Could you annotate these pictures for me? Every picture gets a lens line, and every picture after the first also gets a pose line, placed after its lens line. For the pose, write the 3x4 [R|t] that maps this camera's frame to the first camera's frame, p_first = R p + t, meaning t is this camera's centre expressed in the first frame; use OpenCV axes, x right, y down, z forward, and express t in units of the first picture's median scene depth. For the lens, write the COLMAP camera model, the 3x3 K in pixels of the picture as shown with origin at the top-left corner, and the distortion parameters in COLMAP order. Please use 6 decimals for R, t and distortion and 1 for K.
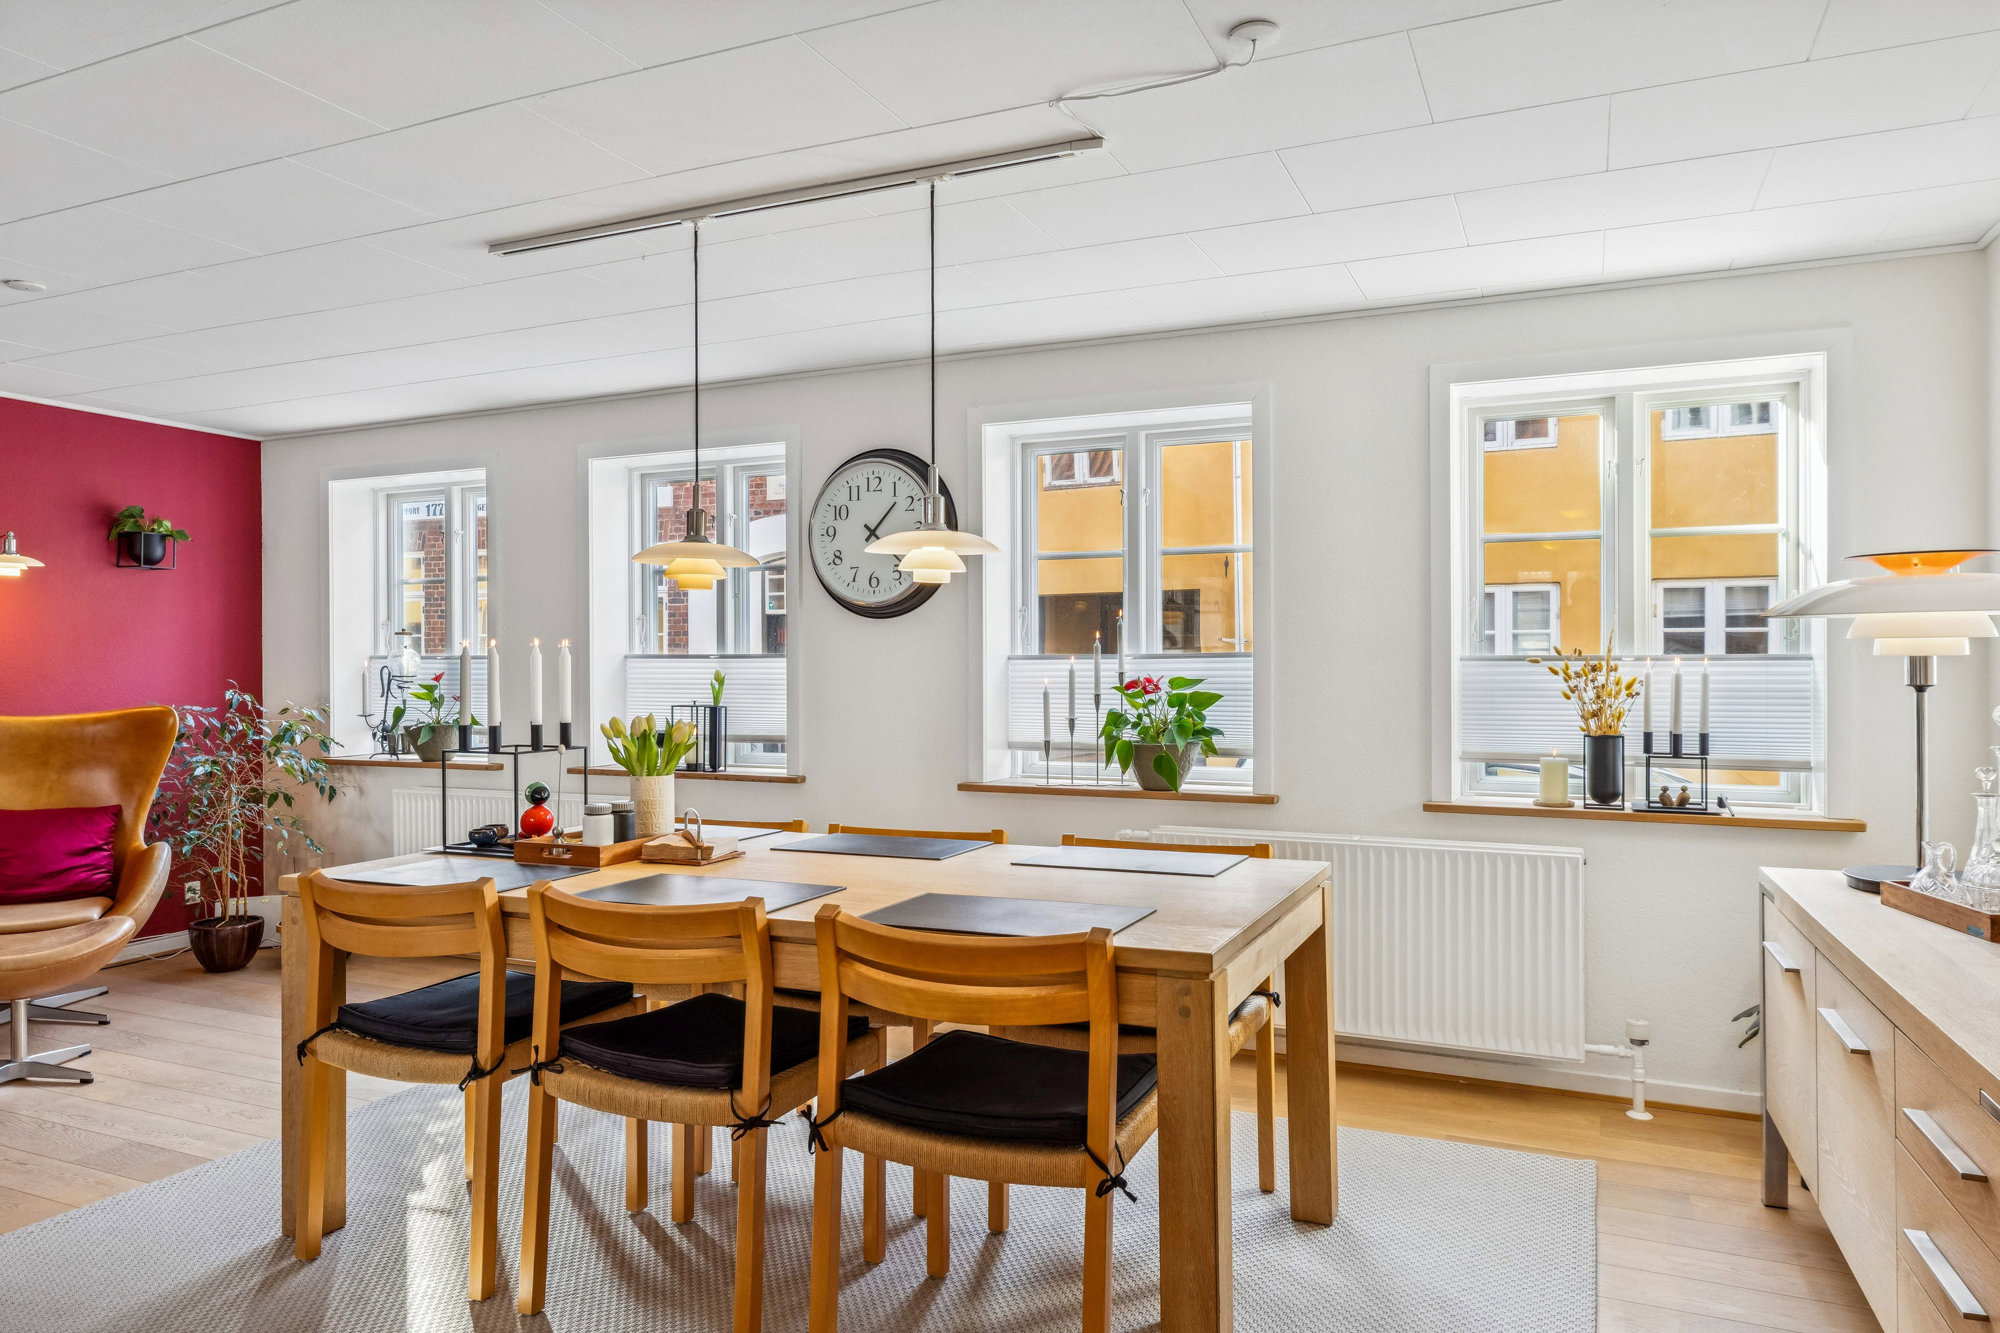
lens RADIAL K [[1291.6, 0, 965.0], [0, 1291.6, 663.2], [0, 0, 1]] dist [0.009643, -0.002441]
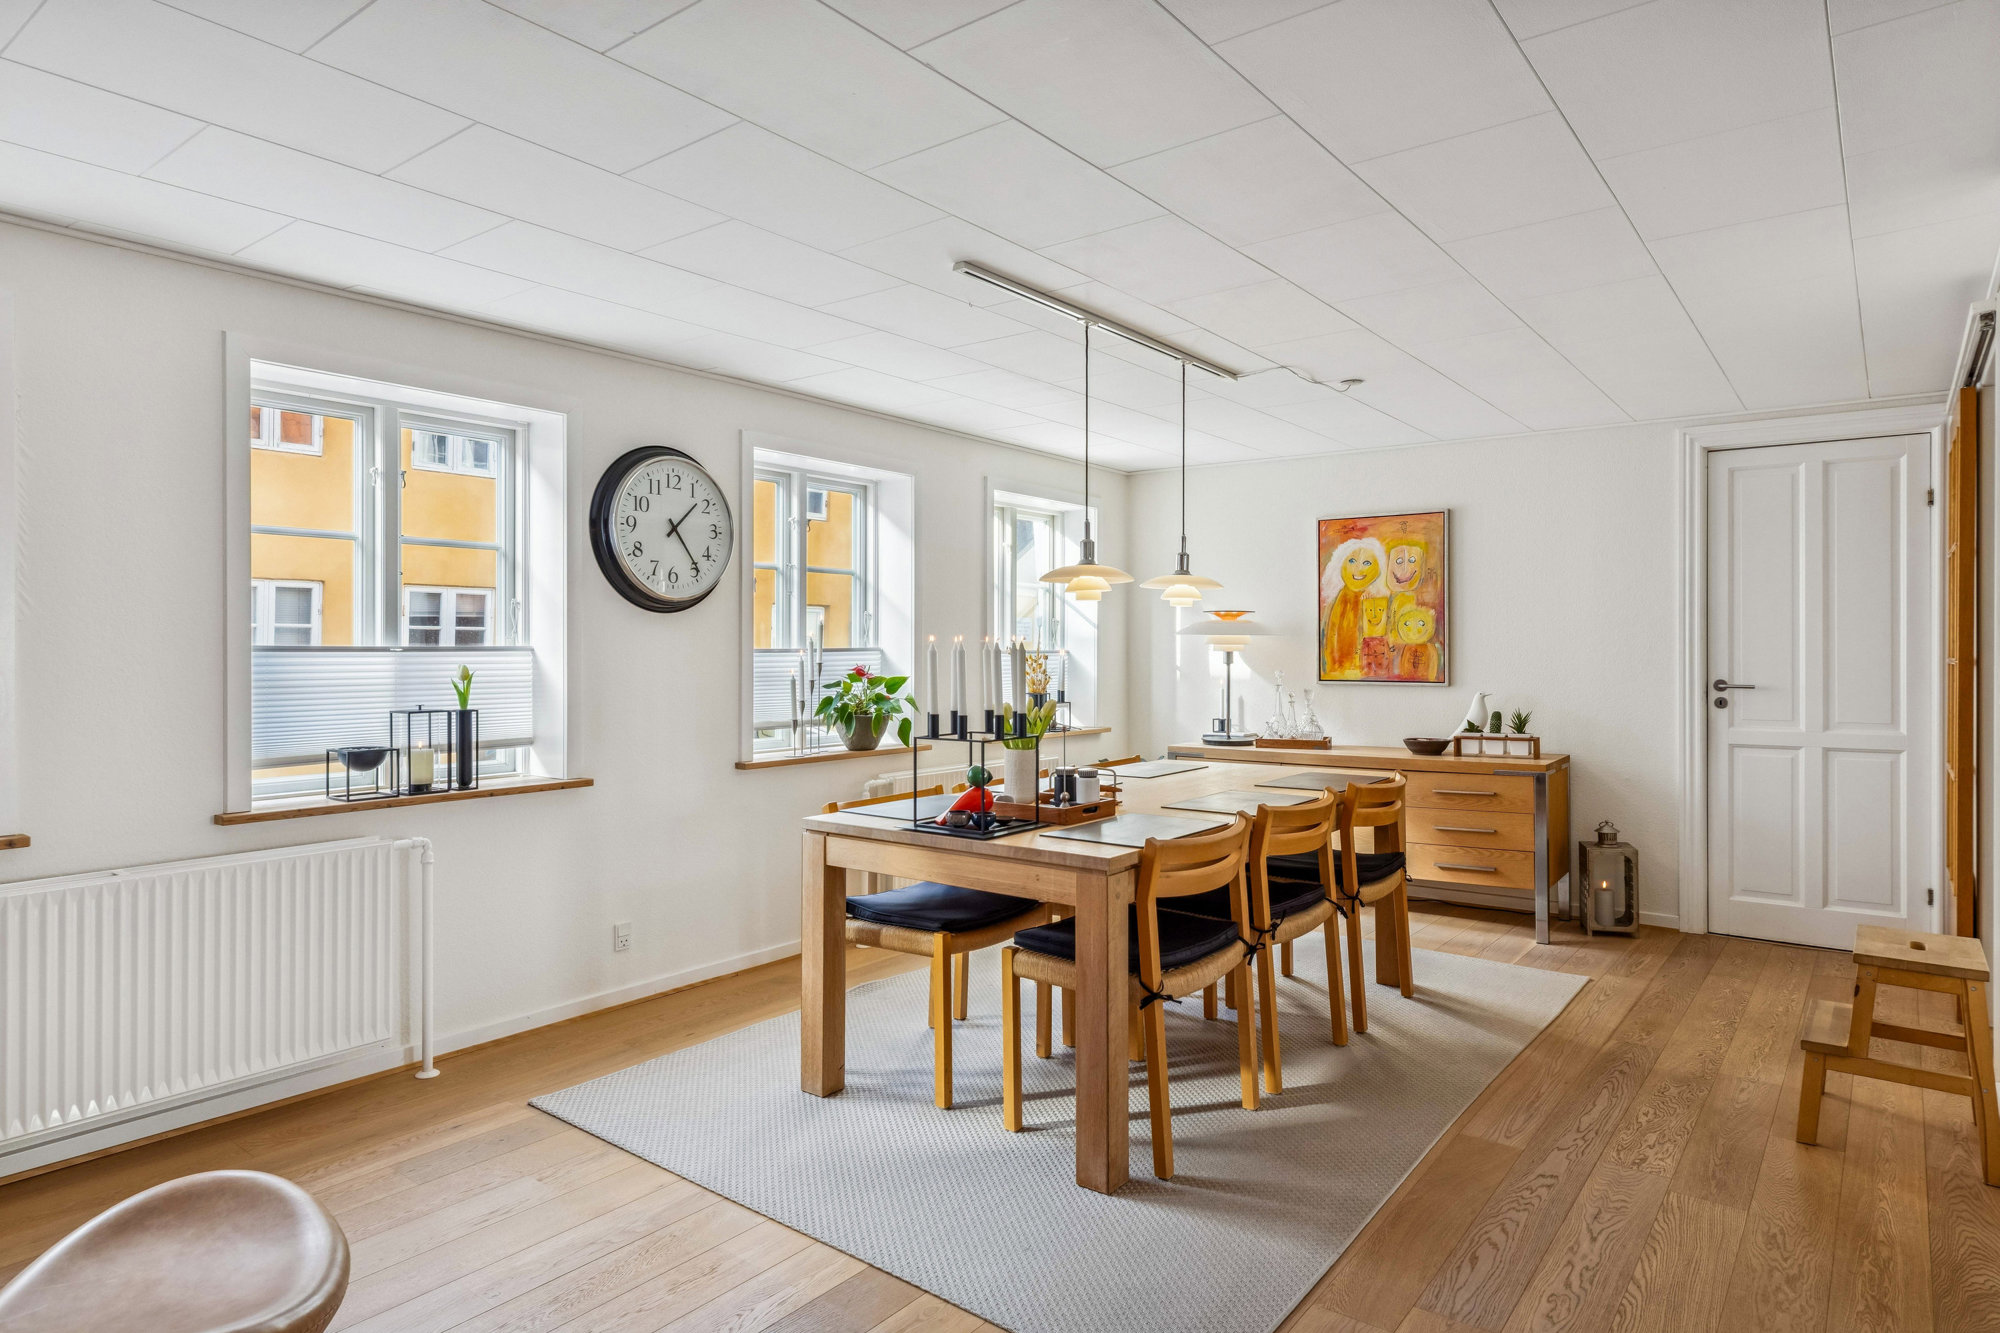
lens RADIAL K [[1152.0, 0, 995.8], [0, 1152.0, 656.6], [0, 0, 1]] dist [0.016242, -0.003559]
pose [[0.224817, -0.003272, 0.974395, -0.974622], [0.000595, 0.999995, 0.003221, -0.002664], [-0.974401, -0.000145, 0.224818, 0.585031]]
